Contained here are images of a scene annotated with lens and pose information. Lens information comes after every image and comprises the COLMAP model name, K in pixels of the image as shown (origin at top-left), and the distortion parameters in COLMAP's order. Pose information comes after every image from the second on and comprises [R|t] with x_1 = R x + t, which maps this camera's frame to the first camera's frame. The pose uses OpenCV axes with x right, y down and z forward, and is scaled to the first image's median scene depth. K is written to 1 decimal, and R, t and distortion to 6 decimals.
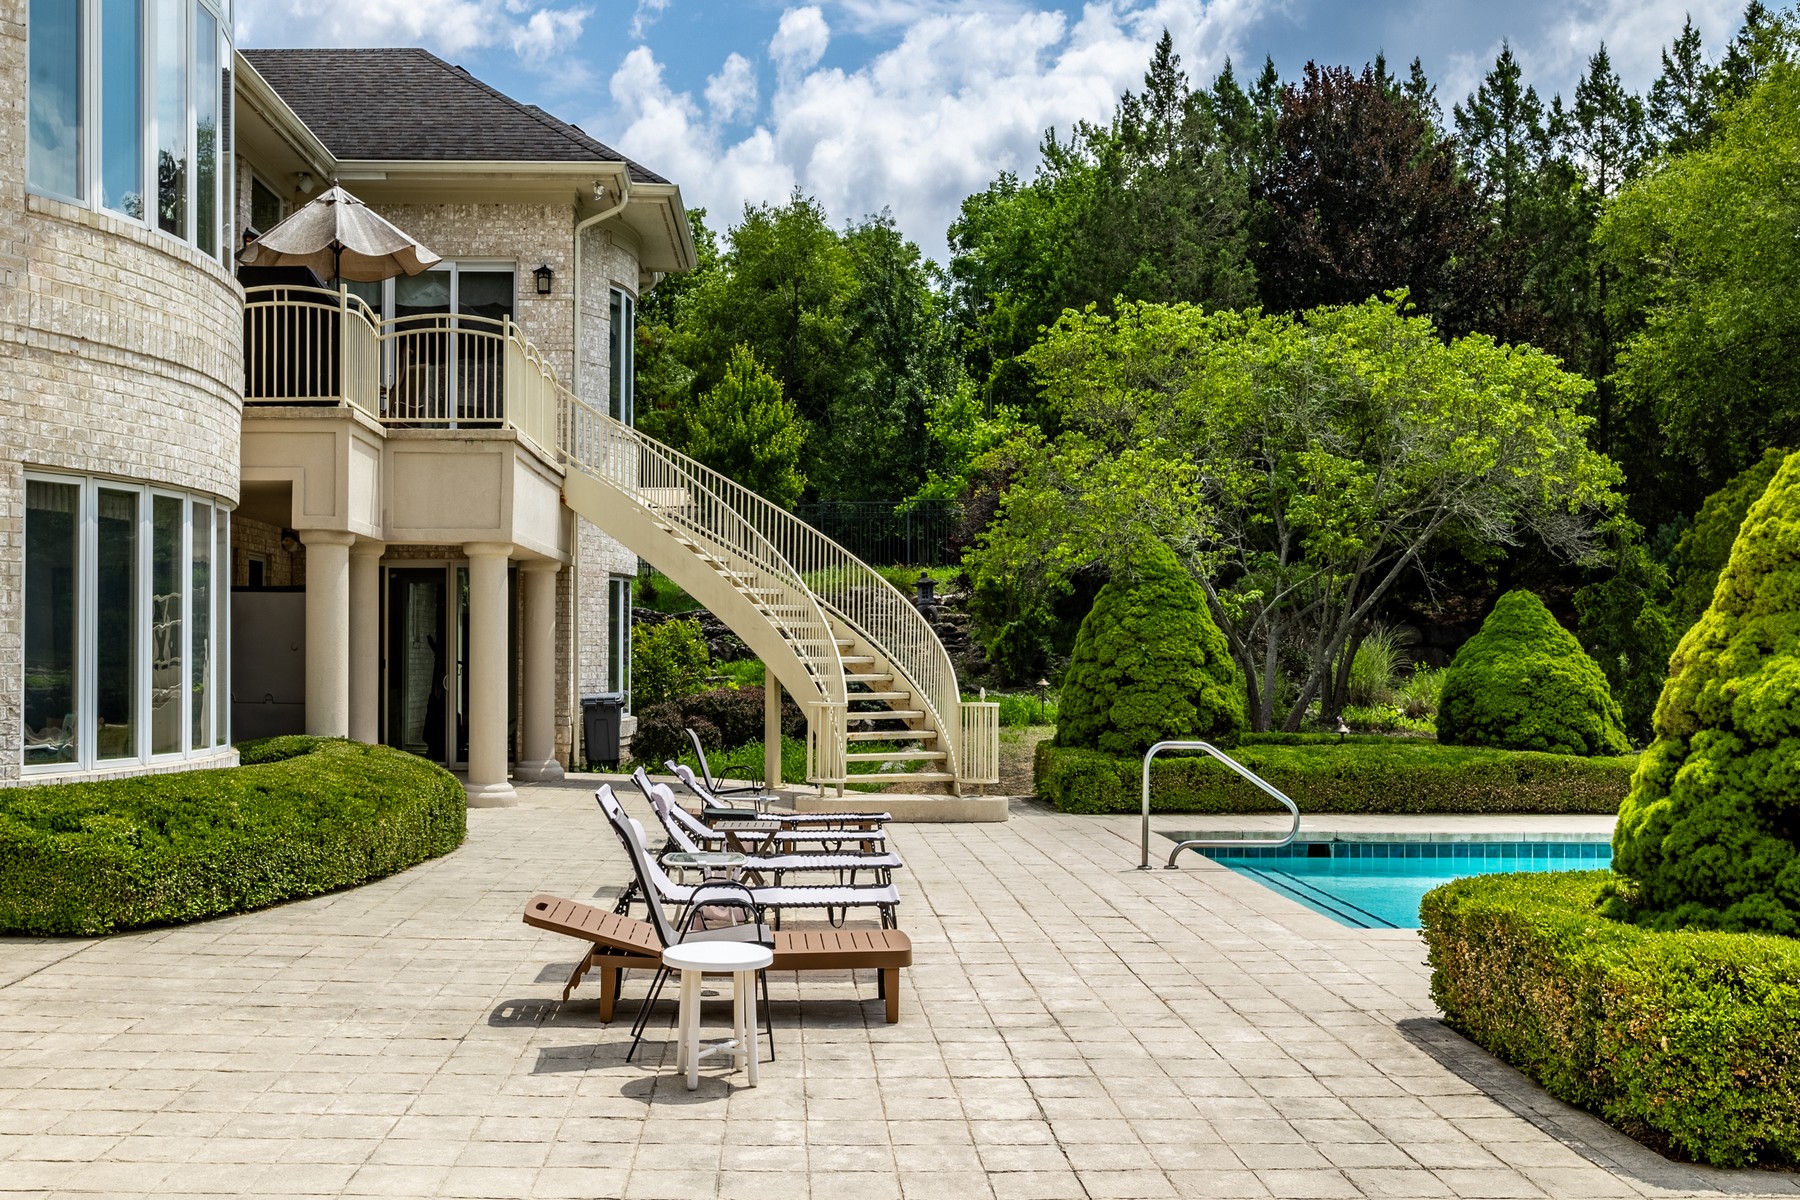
lens RADIAL K [[1818.9, 0, 904.0], [0, 1818.9, 613.2], [0, 0, 1]] dist [-0.024942, 0.000000]
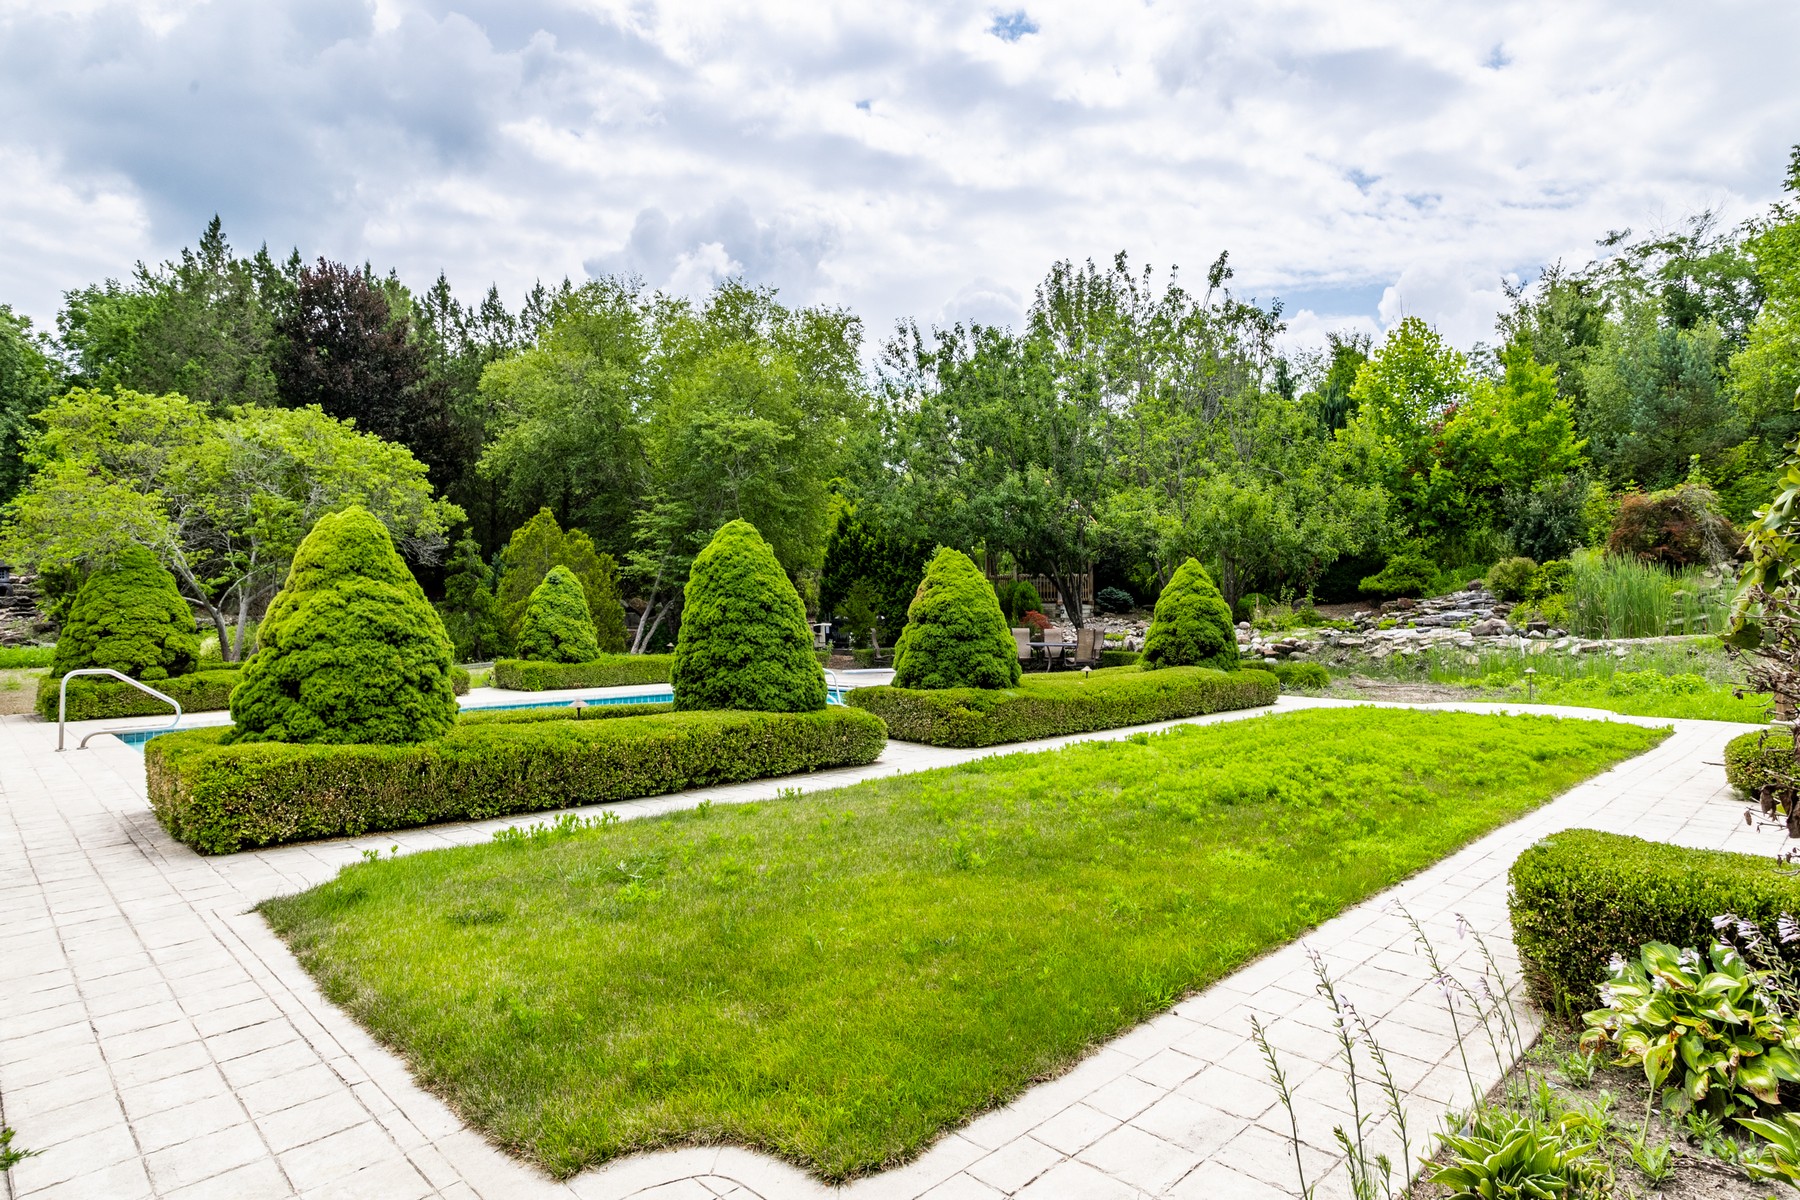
lens RADIAL K [[1010.7, 0, 957.9], [0, 1010.7, 562.1], [0, 0, 1]] dist [-0.005535, 0.003259]
pose [[0.740011, 0.023618, 0.672179, 0.079394], [-0.004478, 0.999534, -0.030190, -0.000601], [-0.672579, 0.019331, 0.739772, -0.124613]]
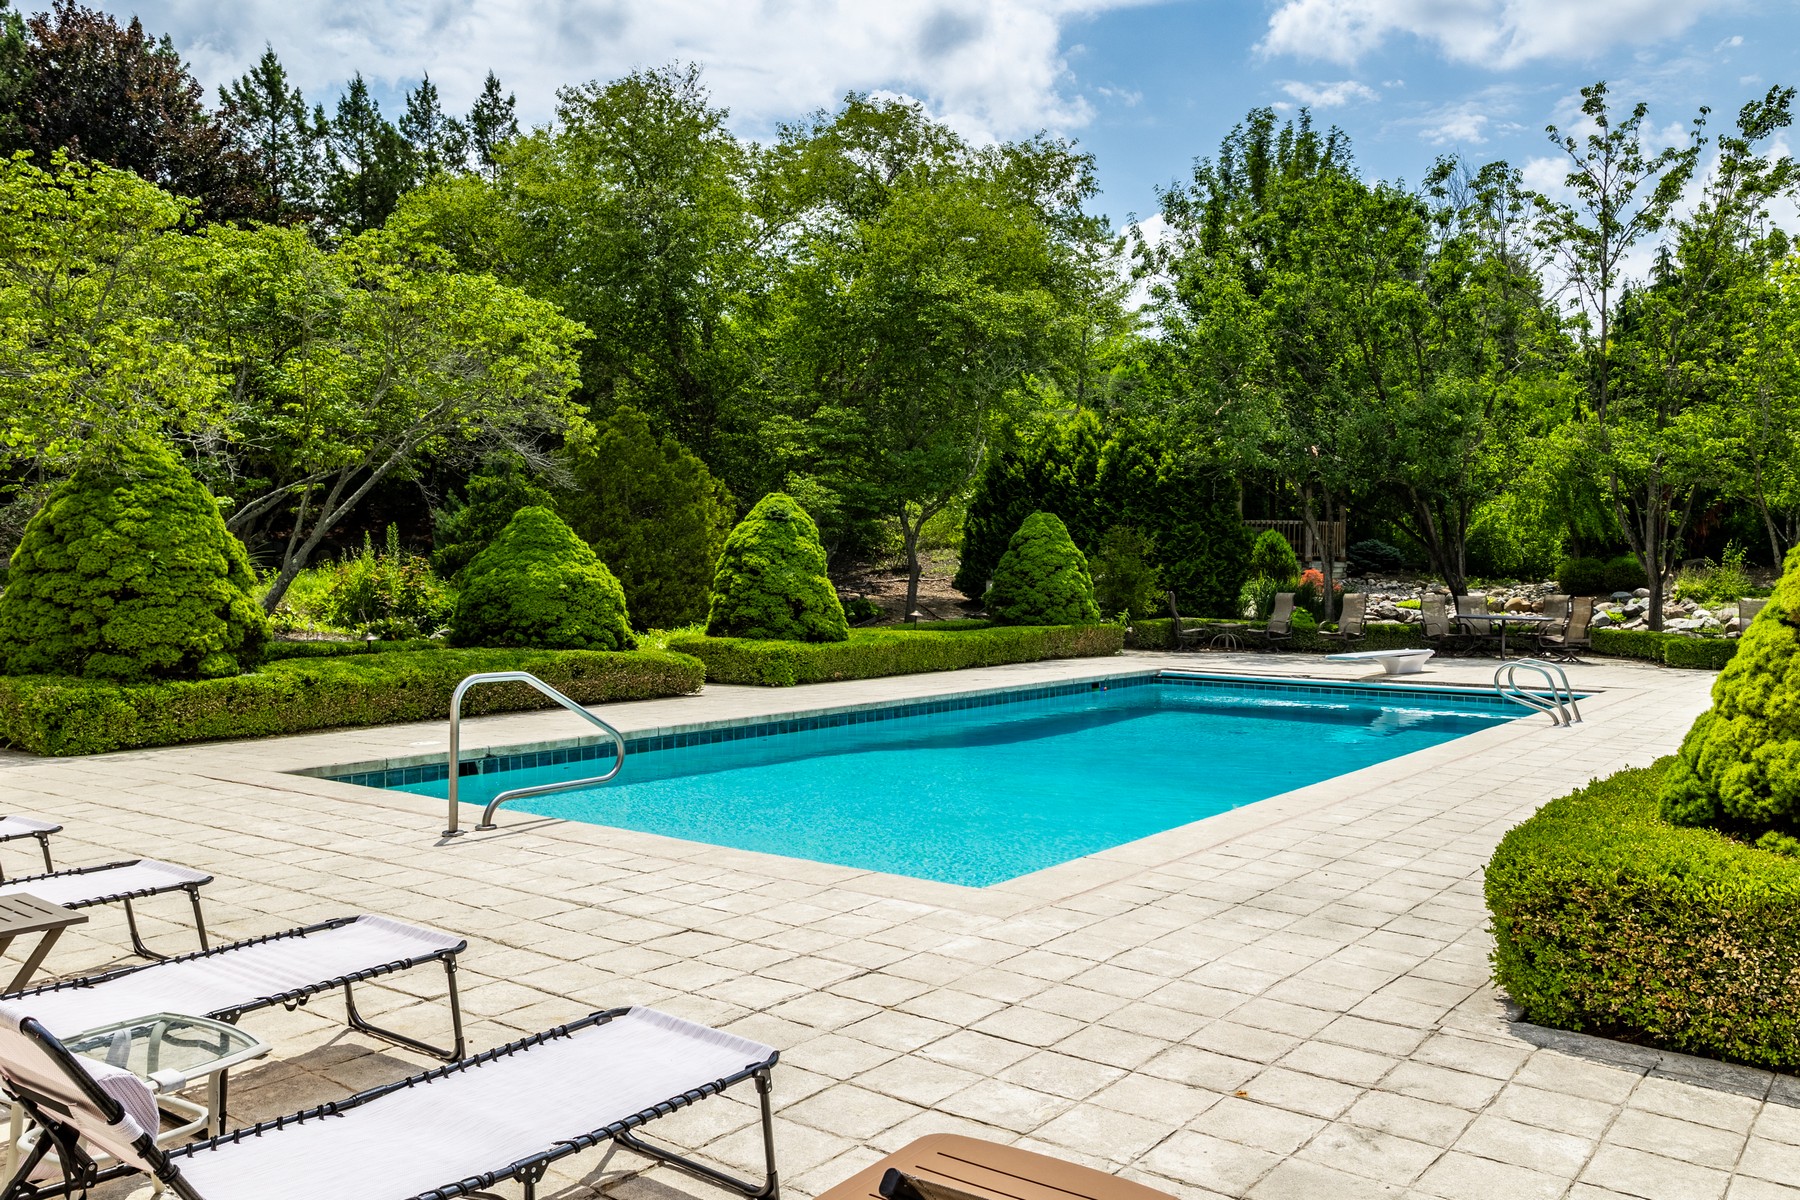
lens RADIAL K [[1176.4, 0, 902.4], [0, 1176.4, 583.0], [0, 0, 1]] dist [0.000680, 0.006804]
pose [[0.576072, -0.014267, 0.817274, -0.121160], [-0.020949, 0.999262, 0.032211, 0.006258], [-0.817130, -0.035677, 0.575348, 0.377149]]
